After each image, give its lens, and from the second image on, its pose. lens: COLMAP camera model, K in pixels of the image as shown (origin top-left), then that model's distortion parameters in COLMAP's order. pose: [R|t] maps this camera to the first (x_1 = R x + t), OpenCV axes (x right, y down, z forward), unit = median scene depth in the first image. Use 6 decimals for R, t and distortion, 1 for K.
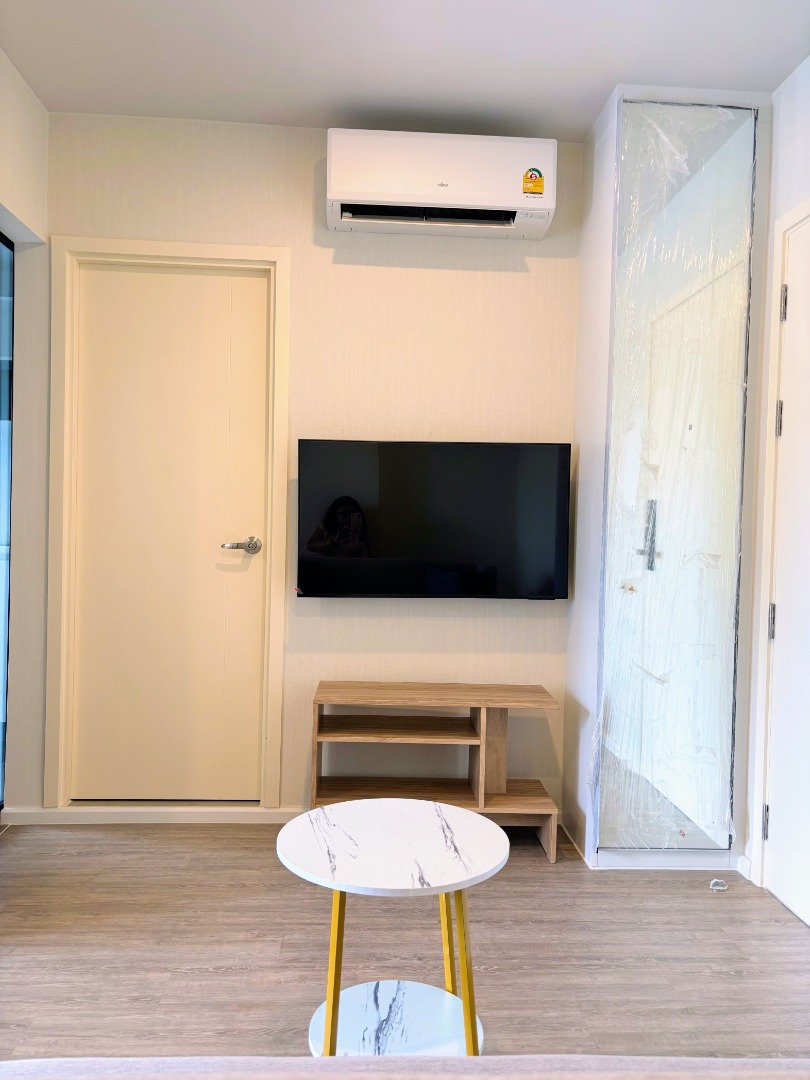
lens RADIAL K [[818.7, 0, 404.1], [0, 818.7, 541.1], [0, 0, 1]] dist [0.043560, -0.050367]
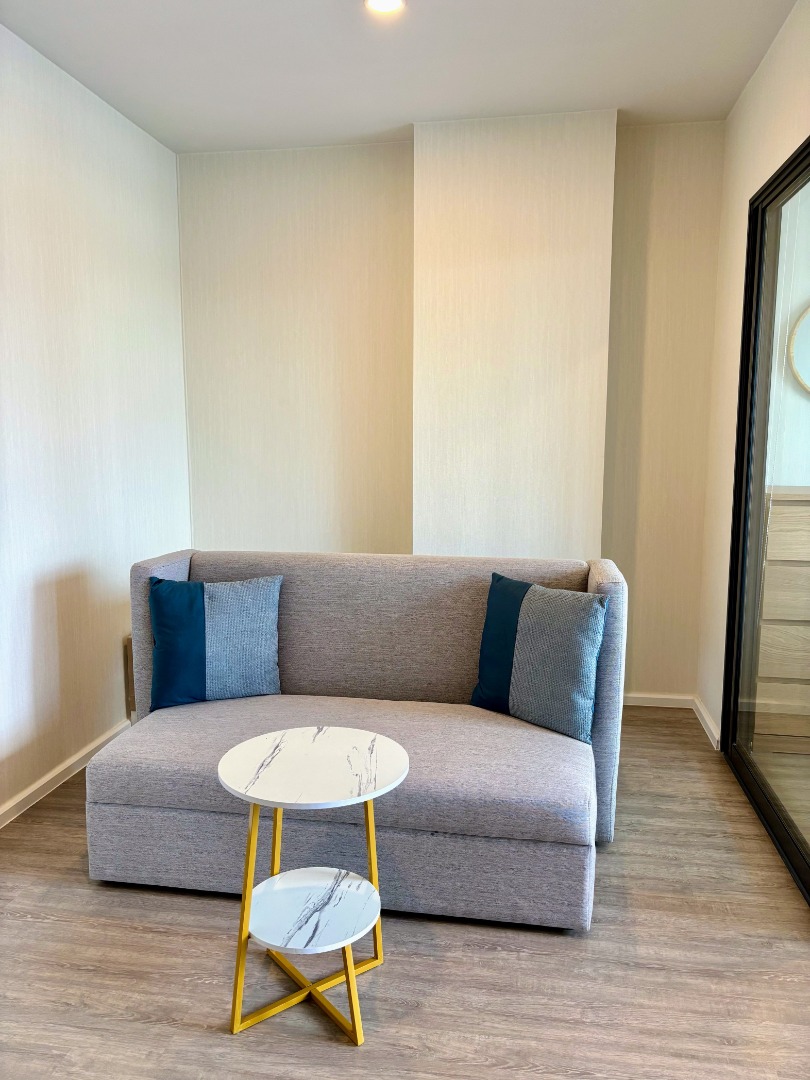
lens RADIAL K [[818.7, 0, 405.2], [0, 818.7, 539.8], [0, 0, 1]] dist [0.043560, -0.050367]
pose [[-0.974953, -0.053656, 0.215843, -0.379670], [-0.019894, 0.987612, 0.155648, -0.152071], [-0.221521, 0.147456, -0.963943, 2.044289]]
